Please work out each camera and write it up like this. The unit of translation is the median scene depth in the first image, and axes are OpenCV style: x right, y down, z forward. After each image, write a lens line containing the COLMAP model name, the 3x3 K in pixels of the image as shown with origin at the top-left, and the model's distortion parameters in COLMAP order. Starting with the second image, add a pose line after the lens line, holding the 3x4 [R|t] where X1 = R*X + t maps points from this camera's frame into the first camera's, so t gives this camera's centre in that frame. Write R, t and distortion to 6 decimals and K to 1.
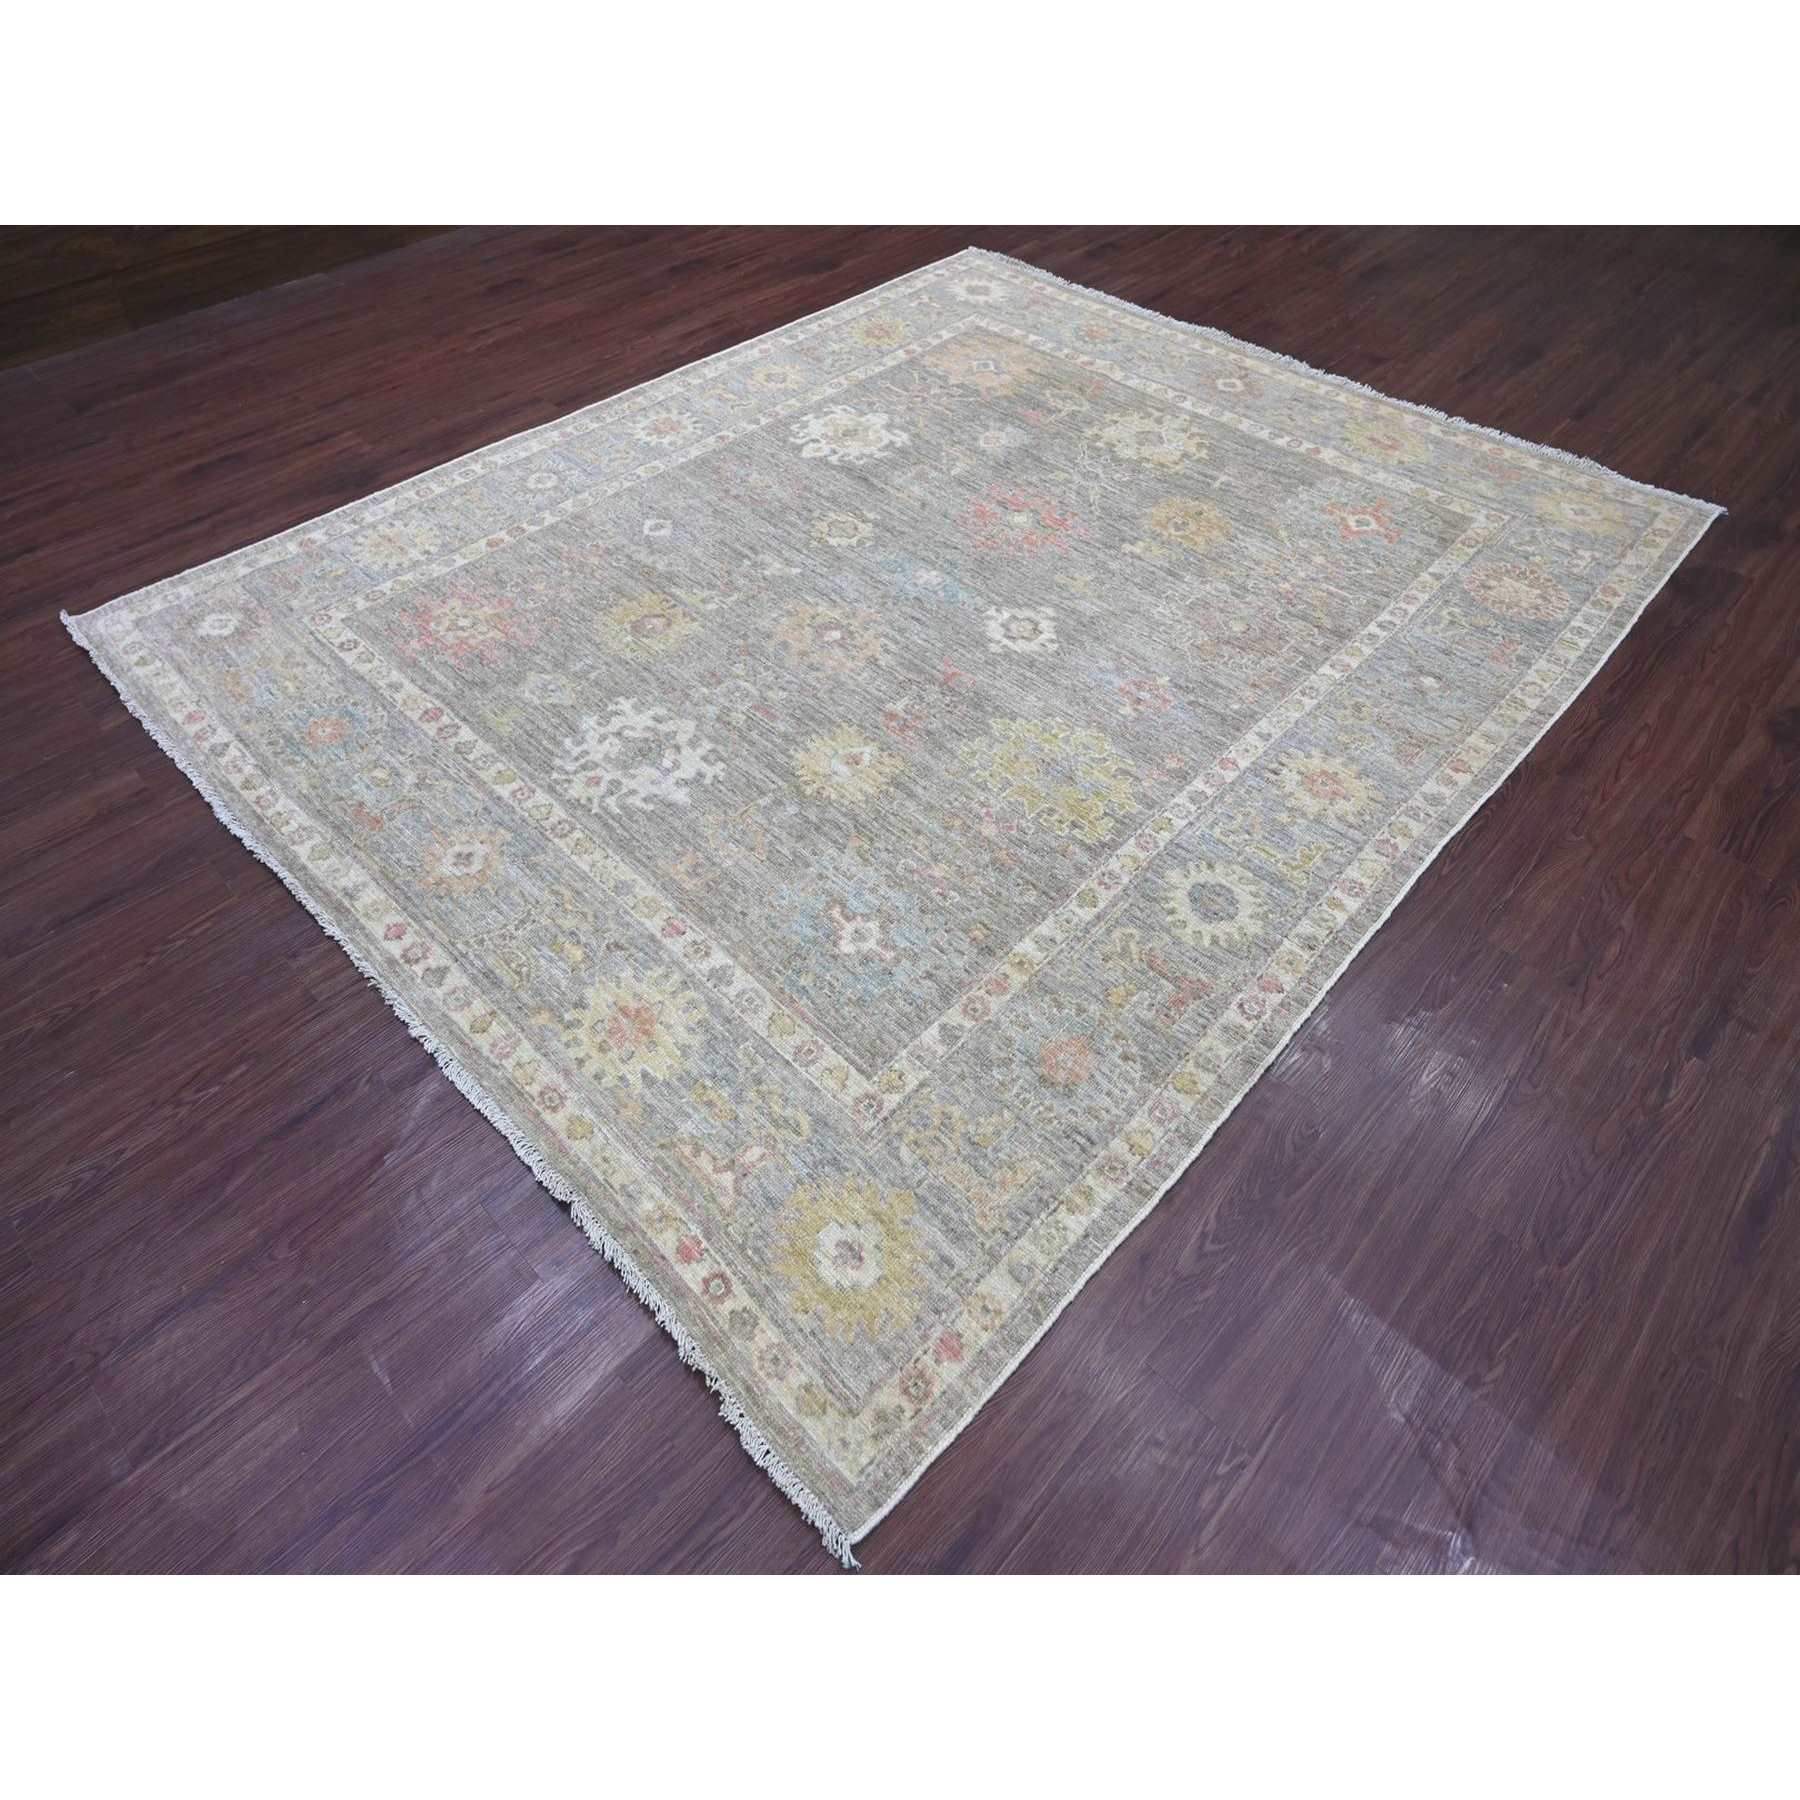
lens RADIAL K [[1076.4, 0, 900.0], [0, 1076.4, 900.0], [0, 0, 1]] dist [-0.006936, -0.000626]
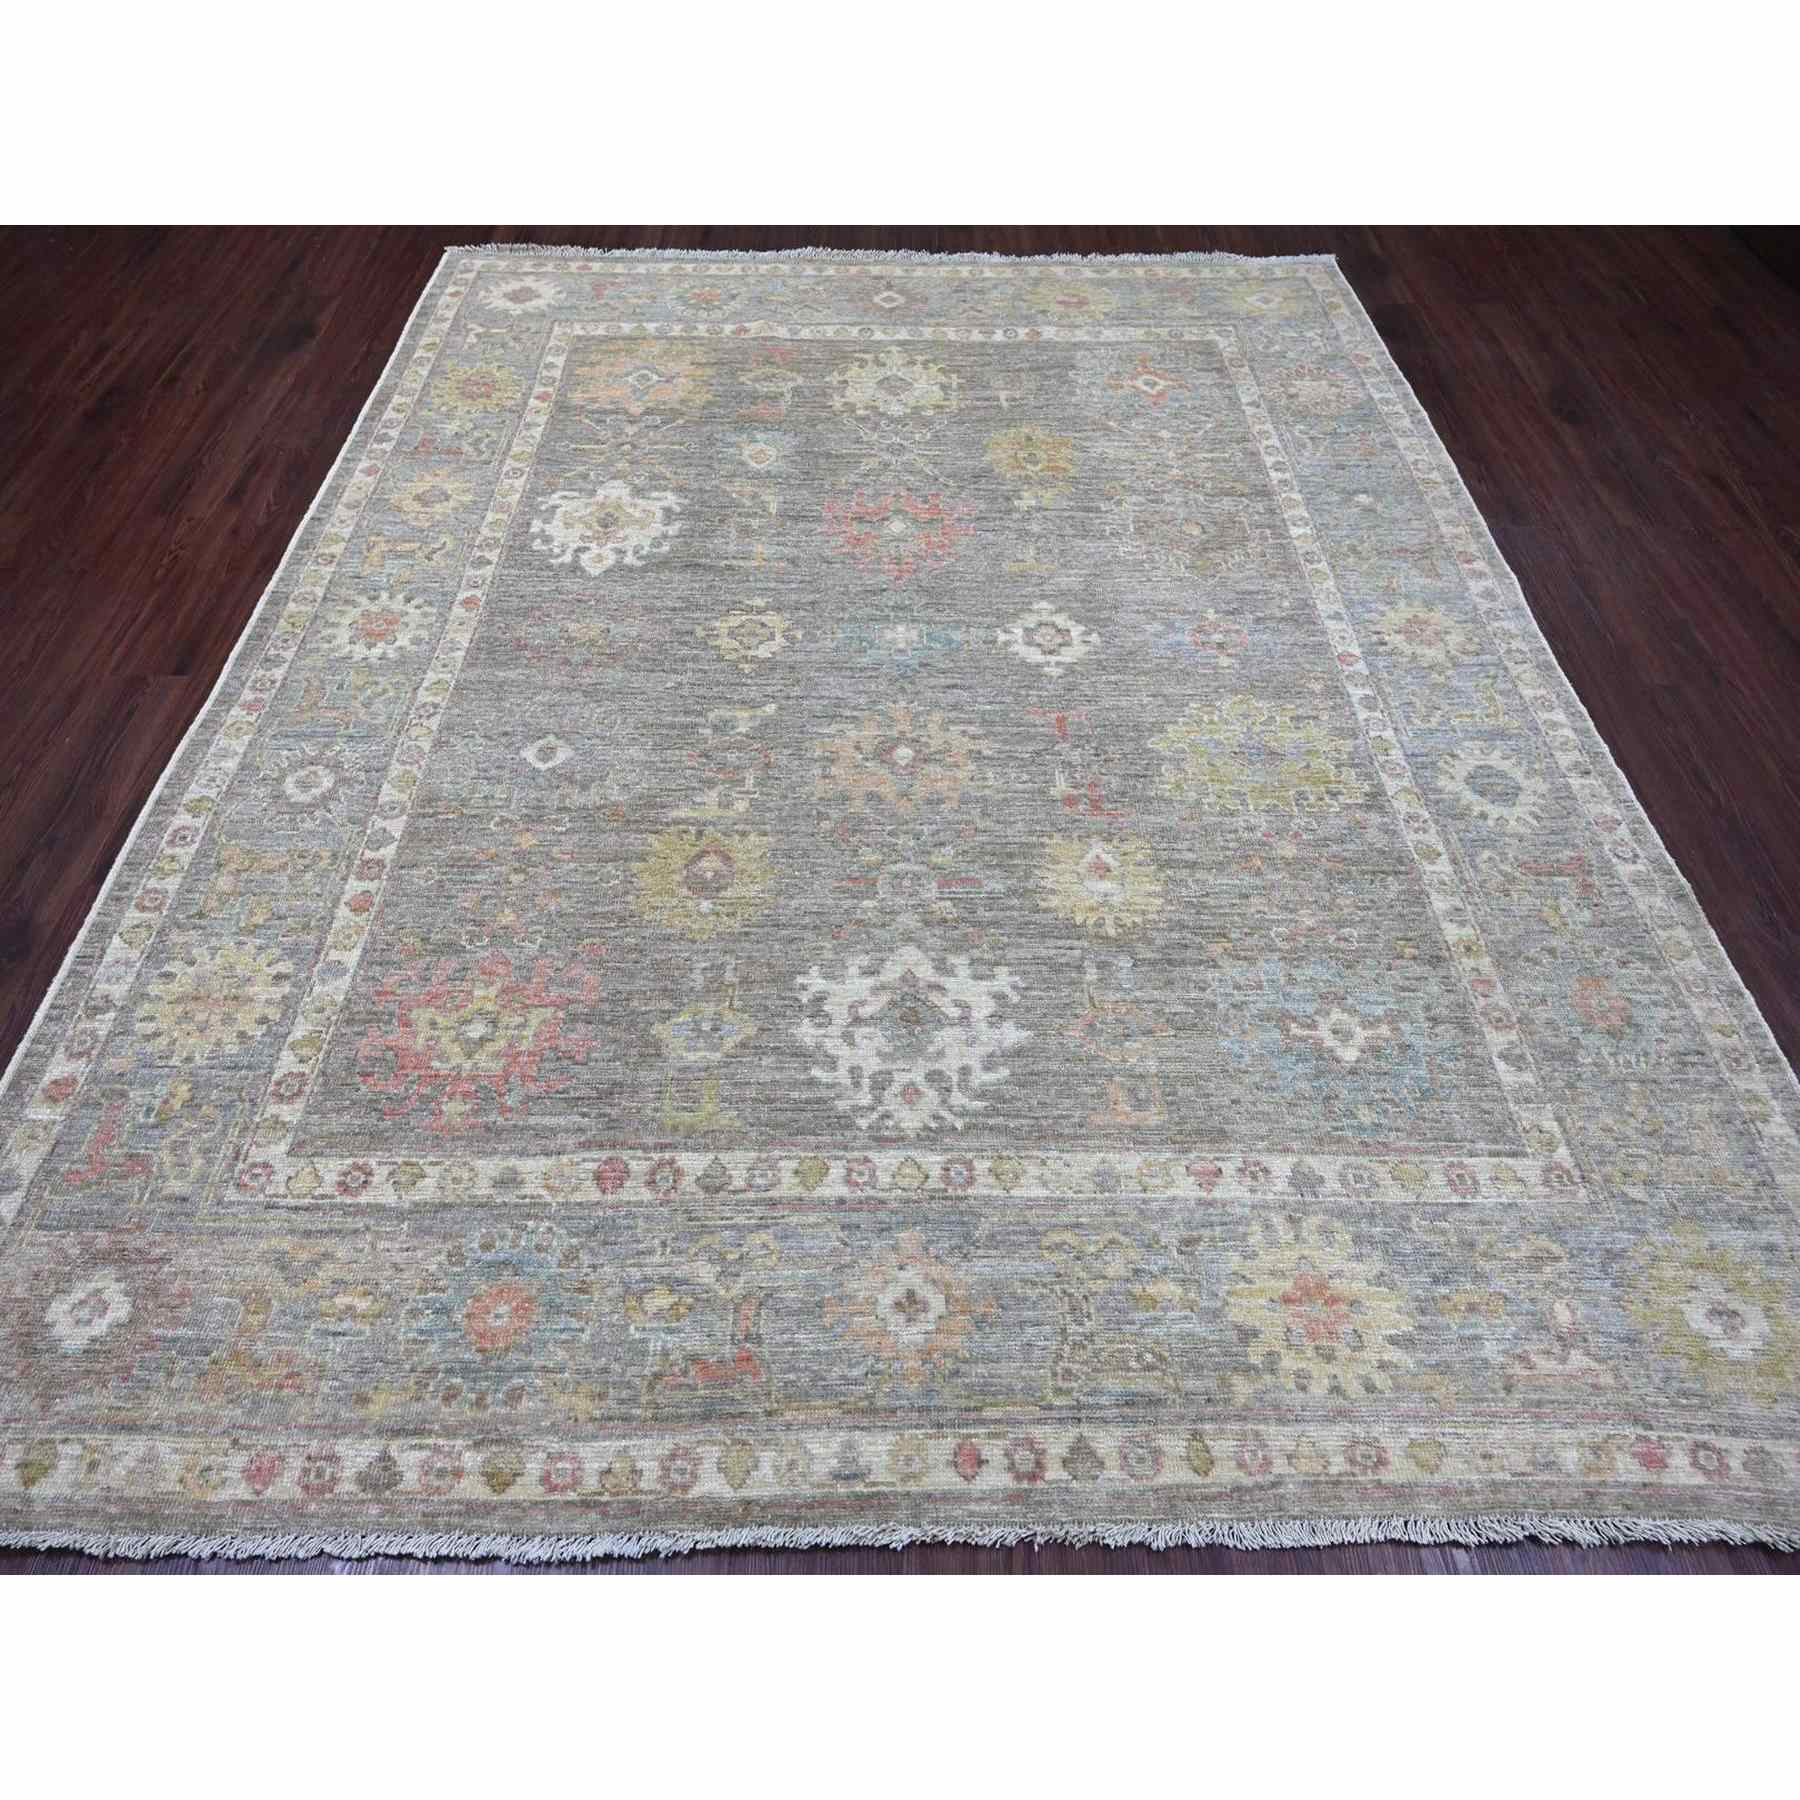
lens RADIAL K [[1076.4, 0, 900.0], [0, 1076.4, 900.0], [0, 0, 1]] dist [-0.006936, -0.000626]
pose [[0.711165, -0.562306, 0.421967, -0.499245], [0.529993, 0.823170, 0.203714, -0.351515], [-0.461900, 0.078765, 0.883428, 0.348410]]
